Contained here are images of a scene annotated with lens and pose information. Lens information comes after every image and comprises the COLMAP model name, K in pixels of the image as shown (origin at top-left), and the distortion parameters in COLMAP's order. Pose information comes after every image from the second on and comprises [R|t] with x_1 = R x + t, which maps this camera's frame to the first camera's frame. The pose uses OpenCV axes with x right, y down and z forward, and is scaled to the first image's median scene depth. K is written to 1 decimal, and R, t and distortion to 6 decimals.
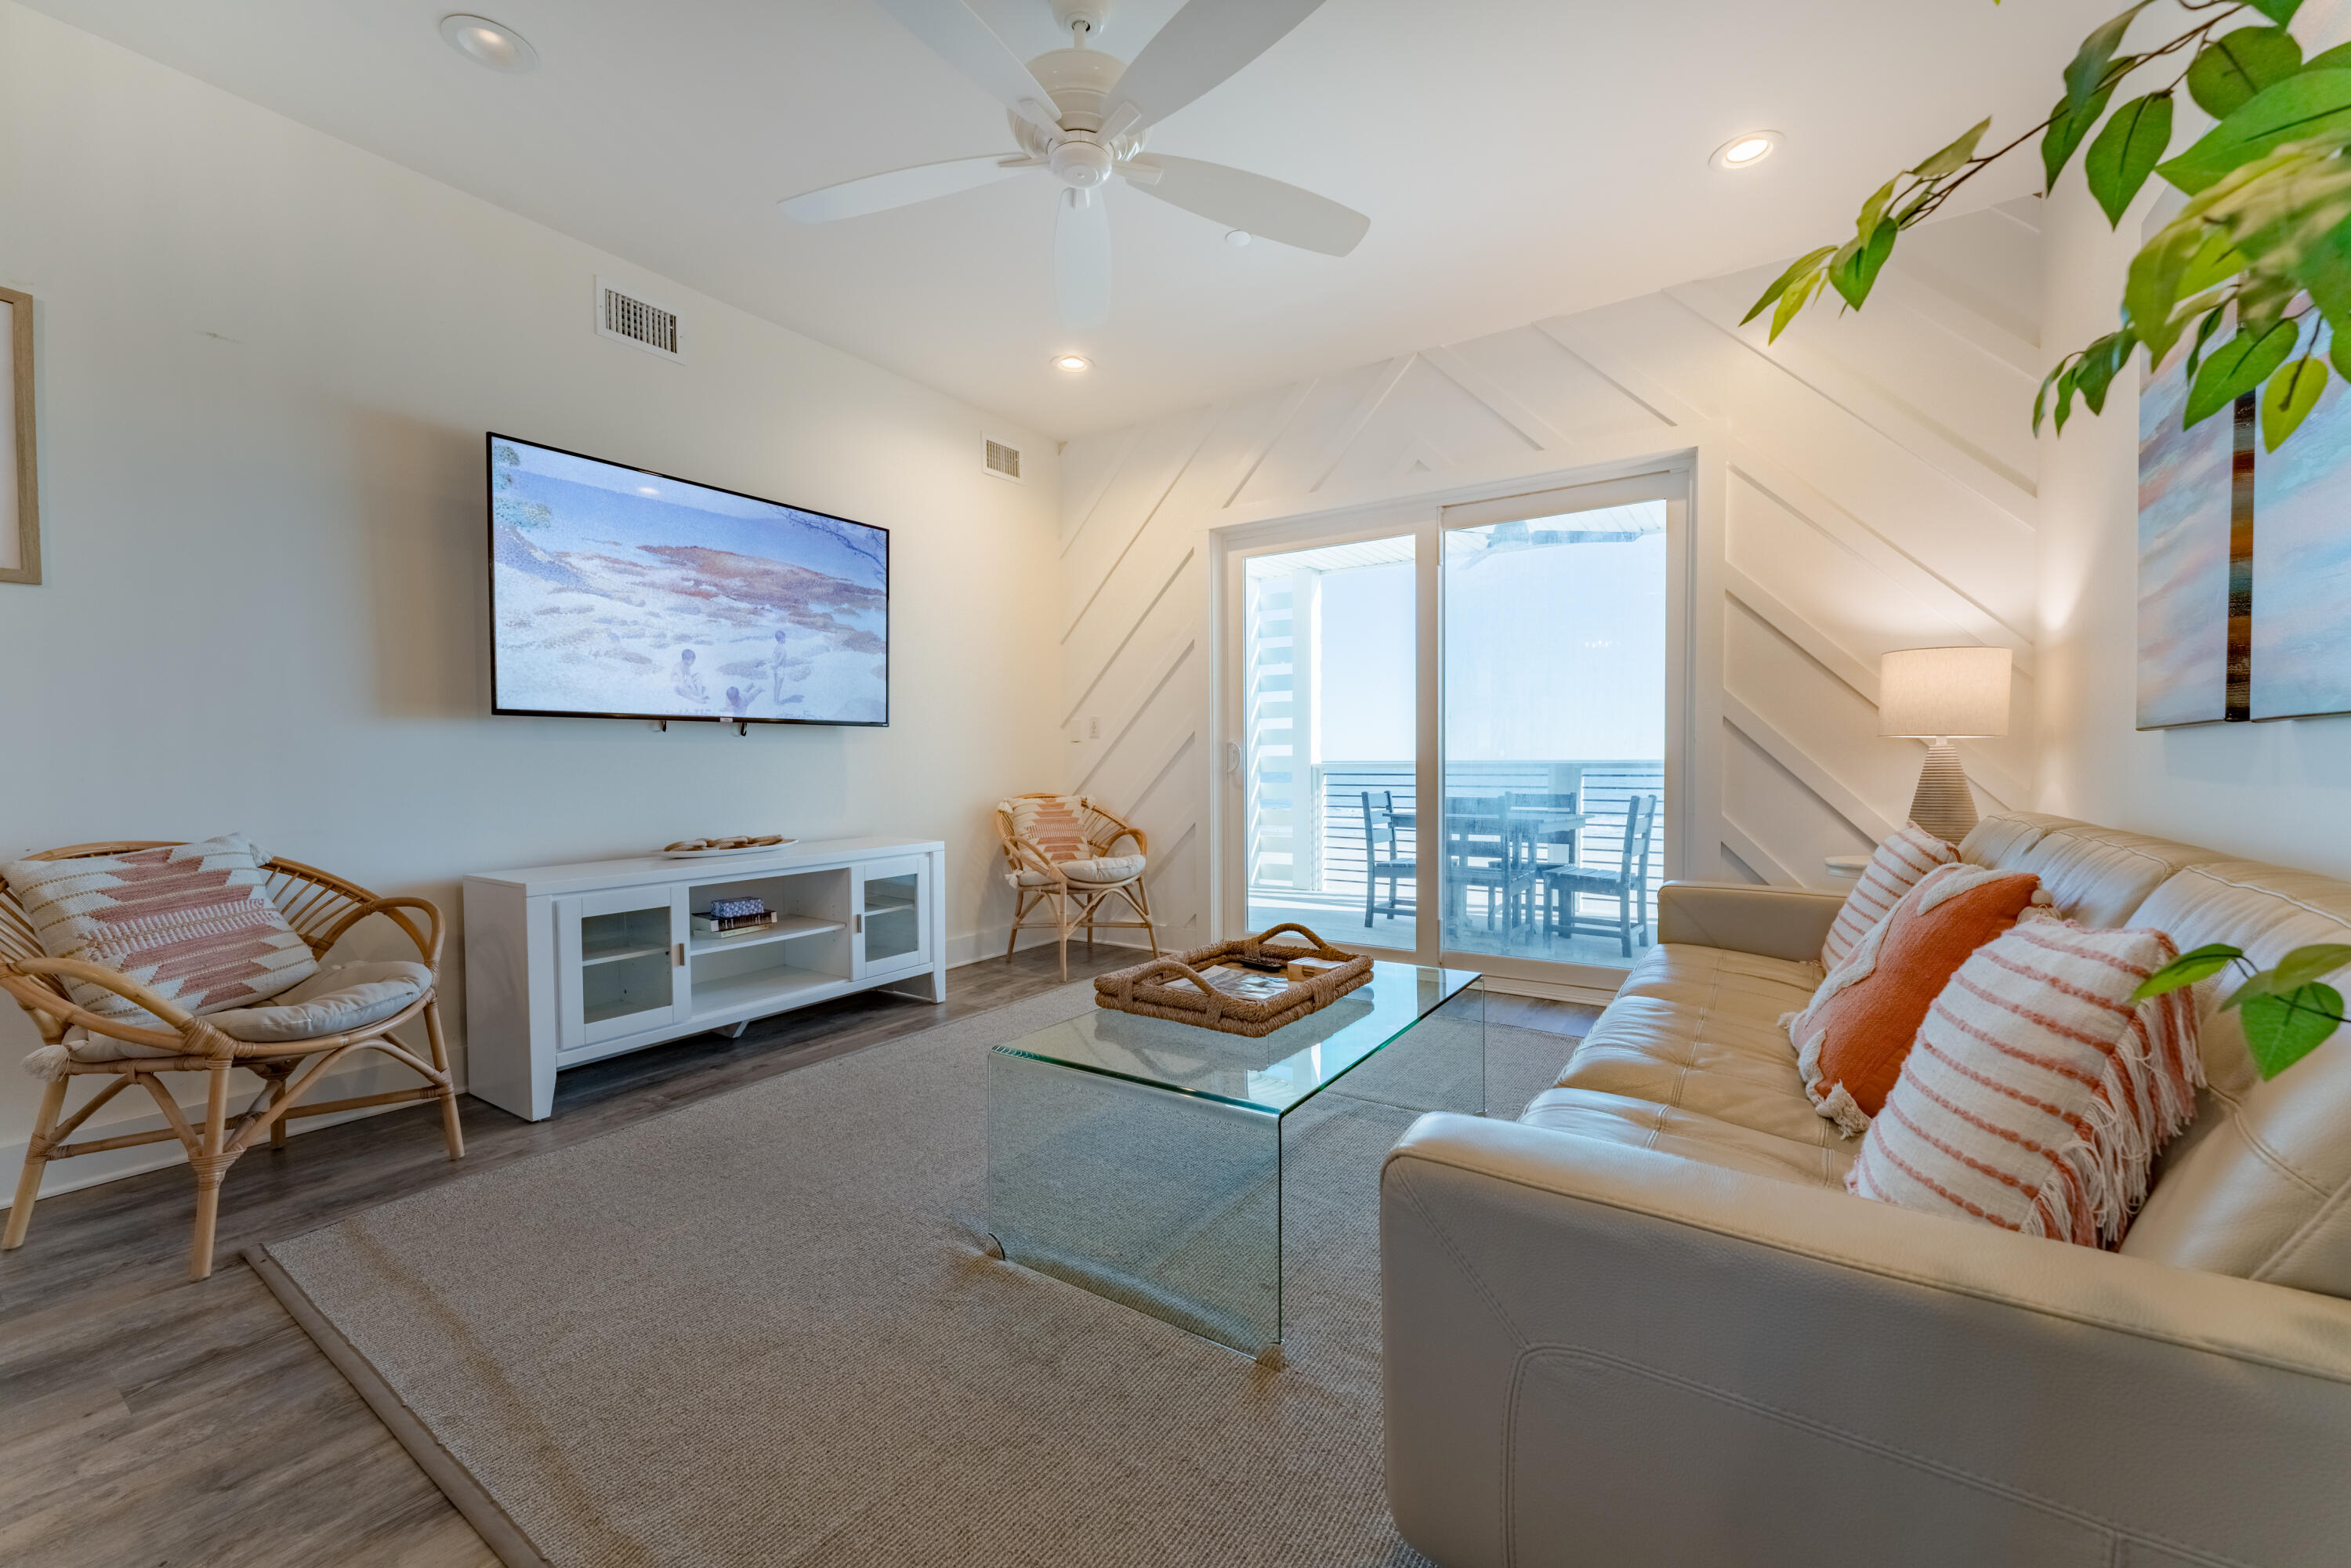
lens RADIAL K [[931.4, 0, 1160.8], [0, 931.4, 790.6], [0, 0, 1]] dist [0.000544, -0.000088]
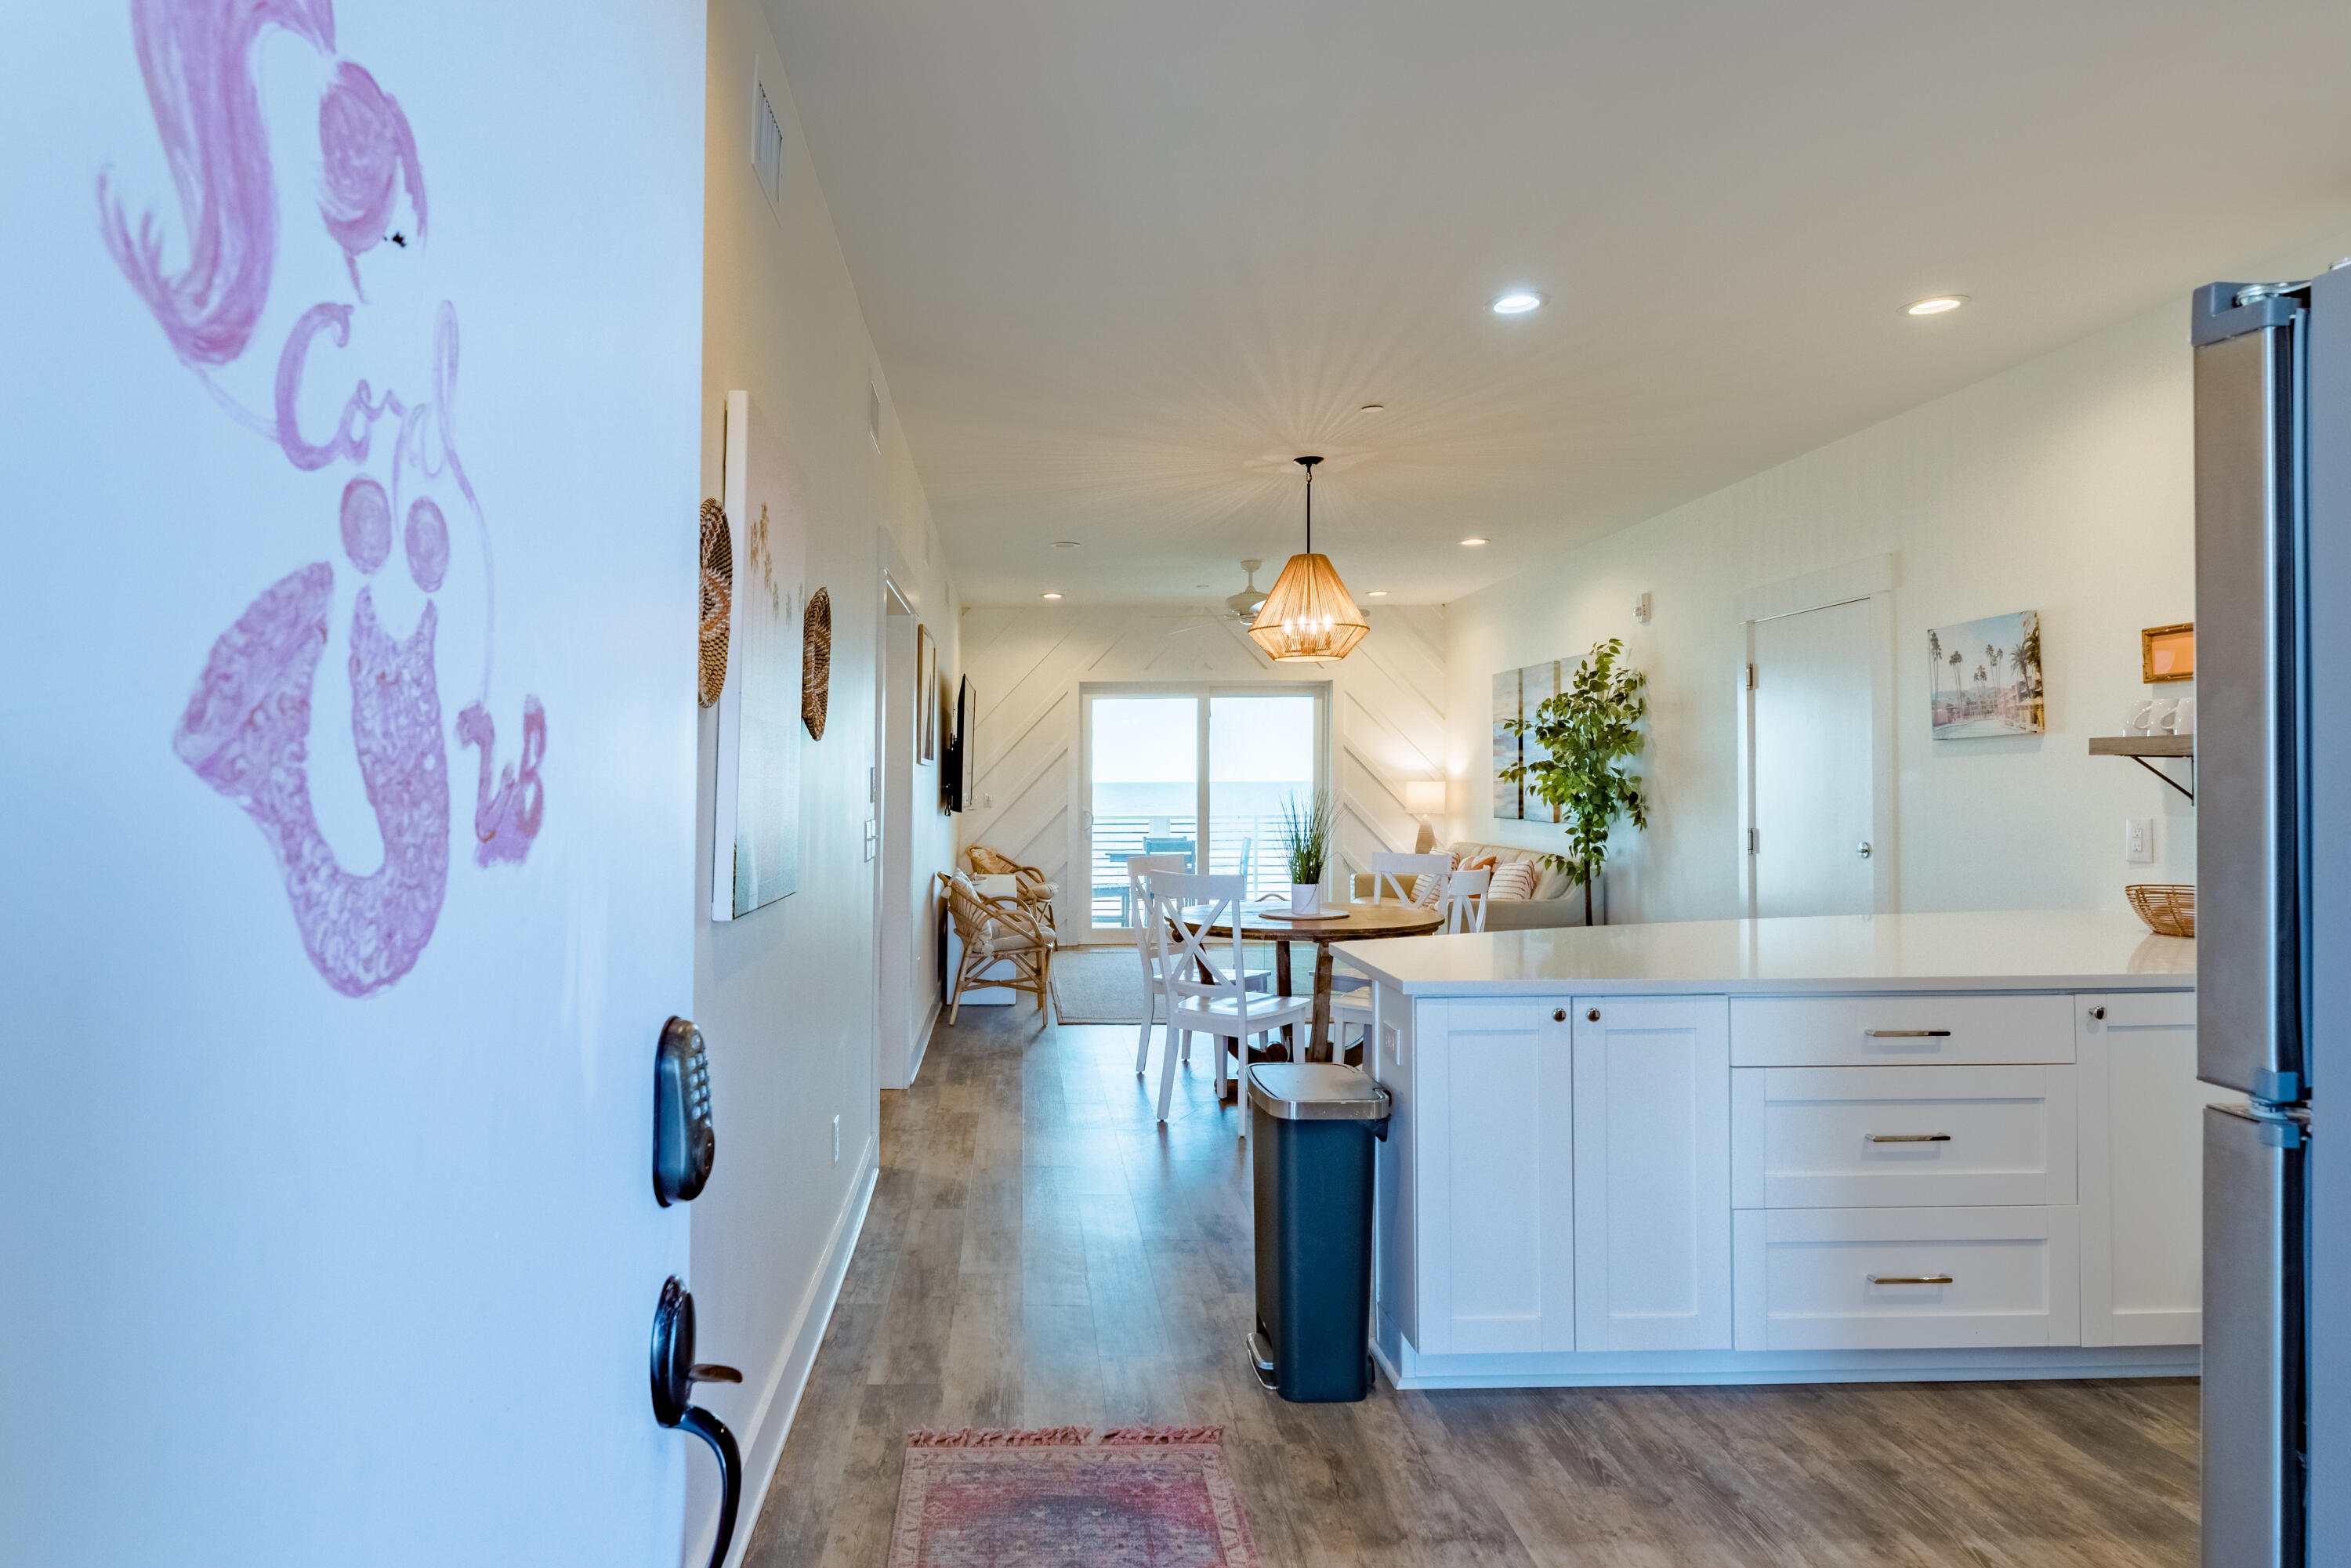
lens RADIAL K [[1352.8, 0, 1046.9], [0, 1352.8, 756.0], [0, 0, 1]] dist [-0.000909, 0.002893]
pose [[0.828117, 0.010142, 0.560464, -1.894105], [0.020903, 0.998582, -0.048955, -0.047143], [-0.560165, 0.052256, 0.826731, -1.343960]]
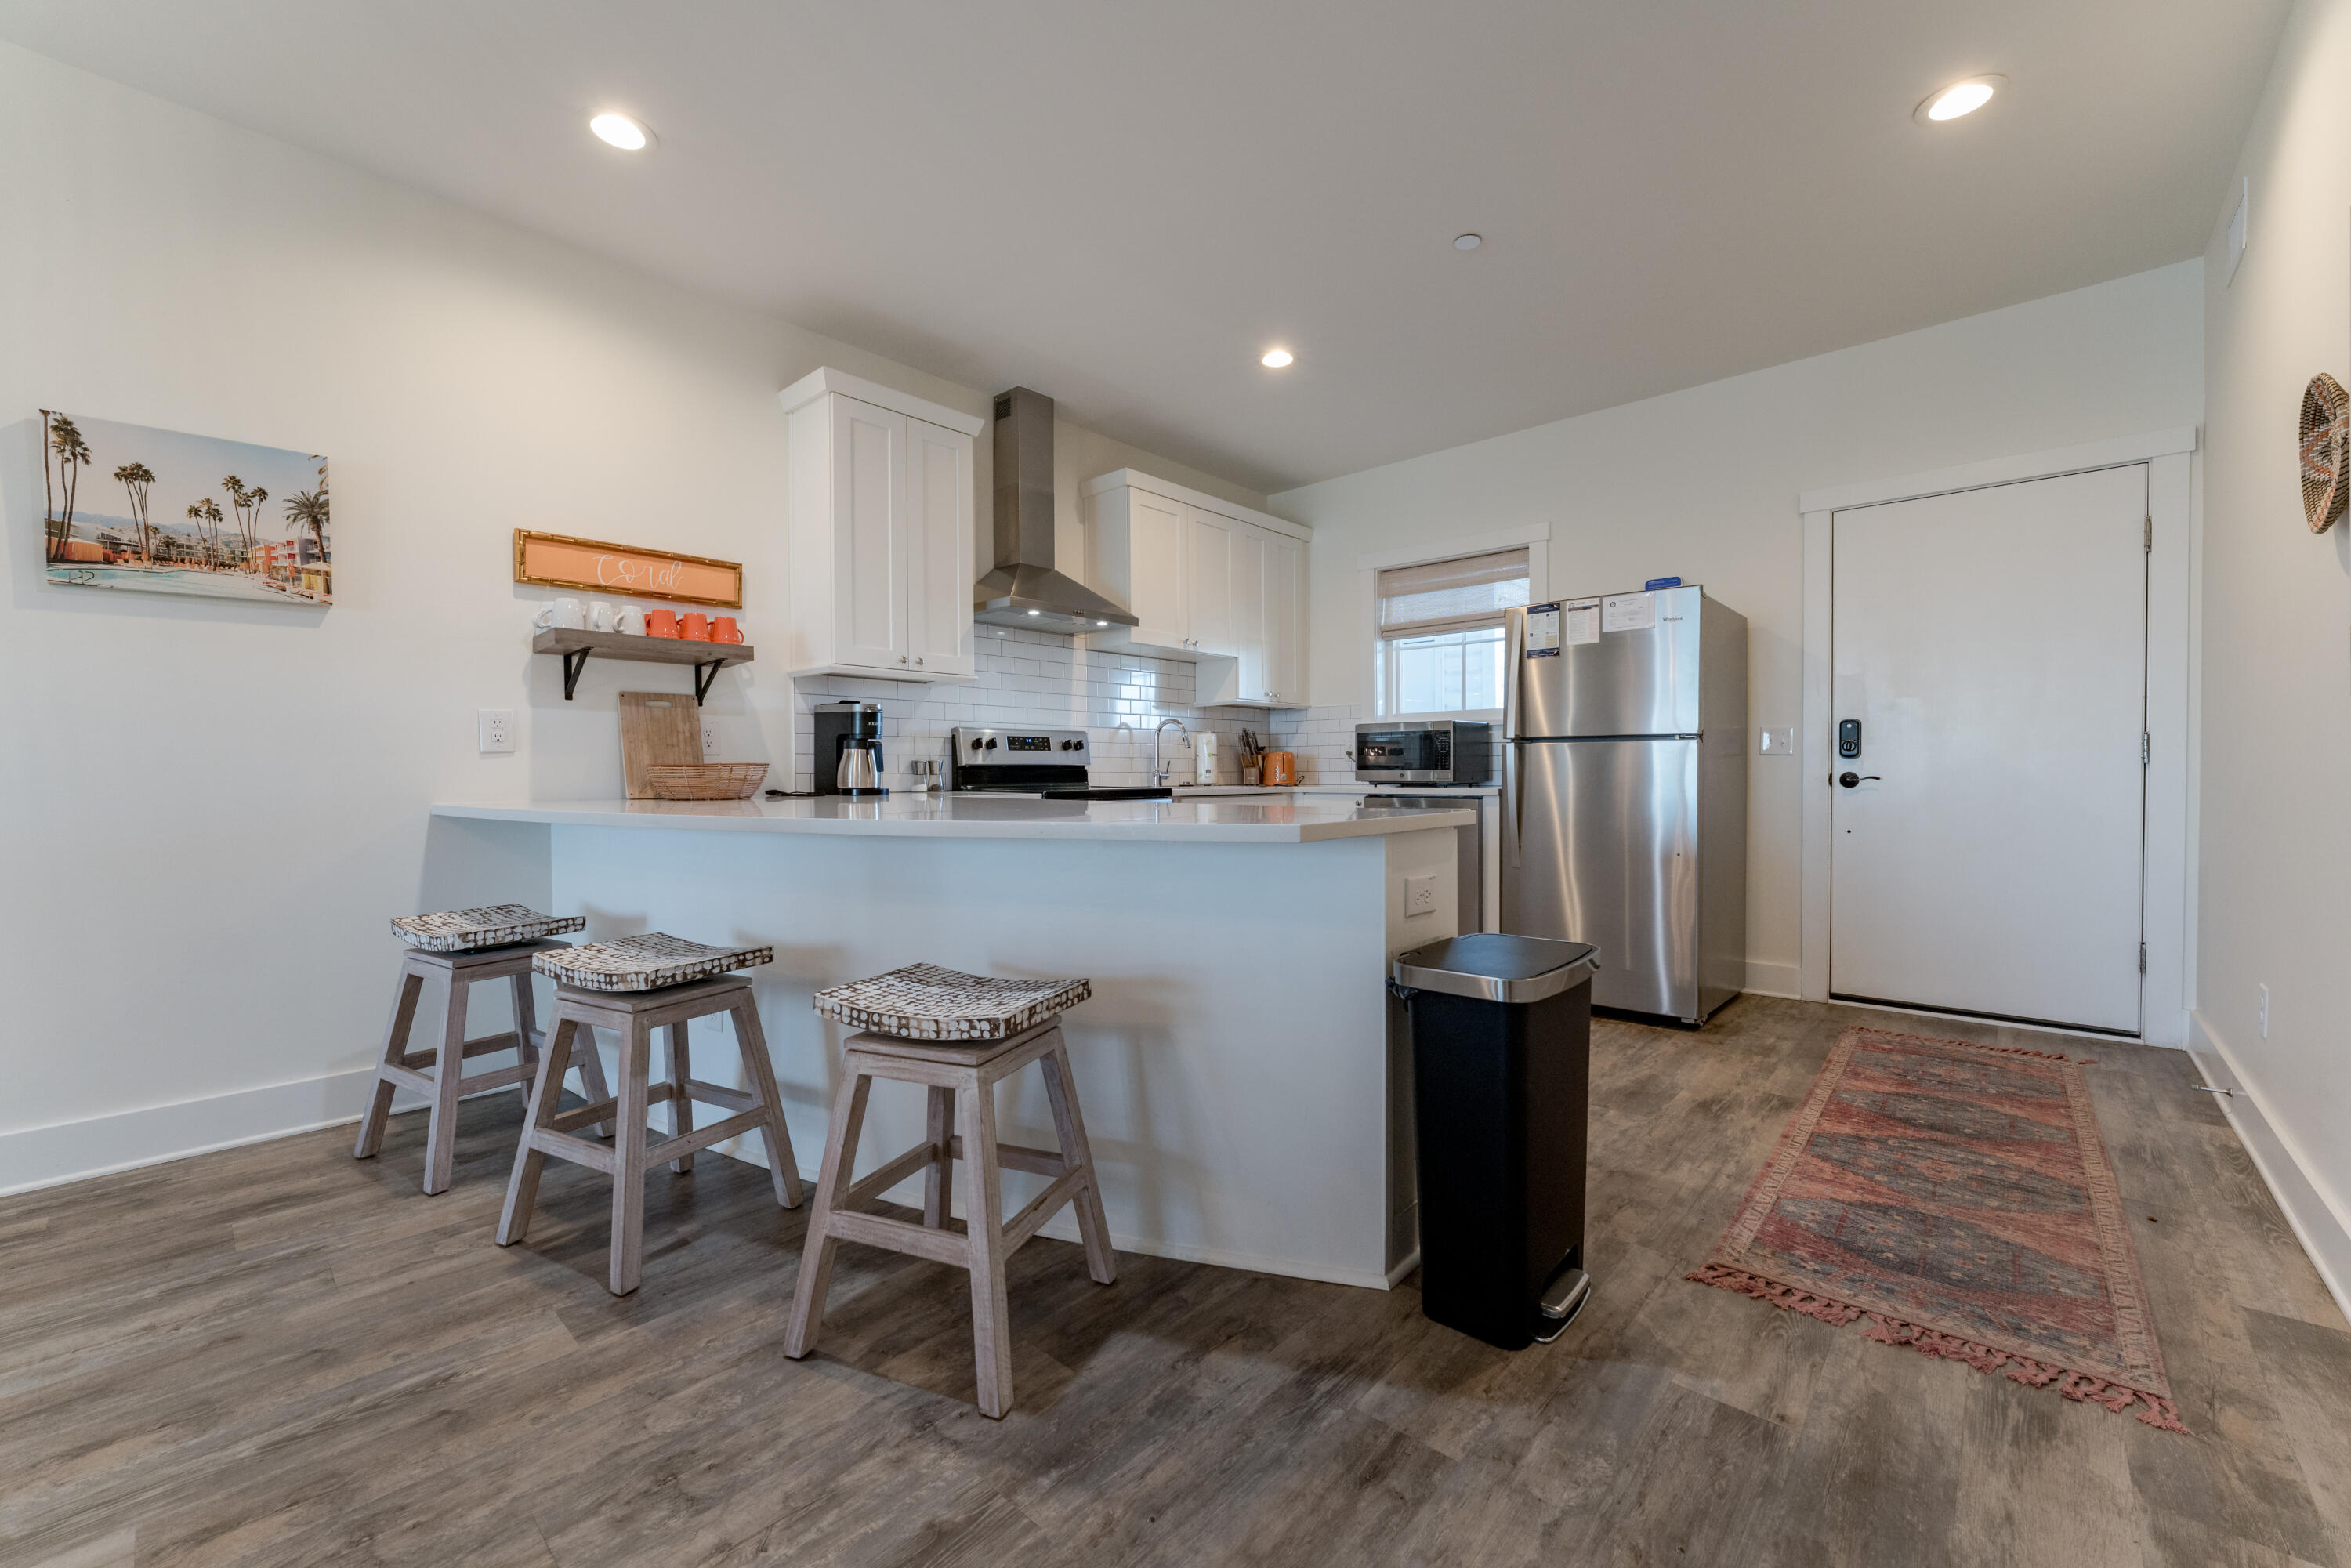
lens RADIAL K [[931.4, 0, 1138.9], [0, 931.4, 782.5], [0, 0, 1]] dist [0.000544, -0.000088]
pose [[-0.983132, 0.007820, 0.182730, -1.116042], [0.016202, 0.998881, 0.044424, 0.010135], [-0.182178, 0.046635, -0.982159, -0.108868]]
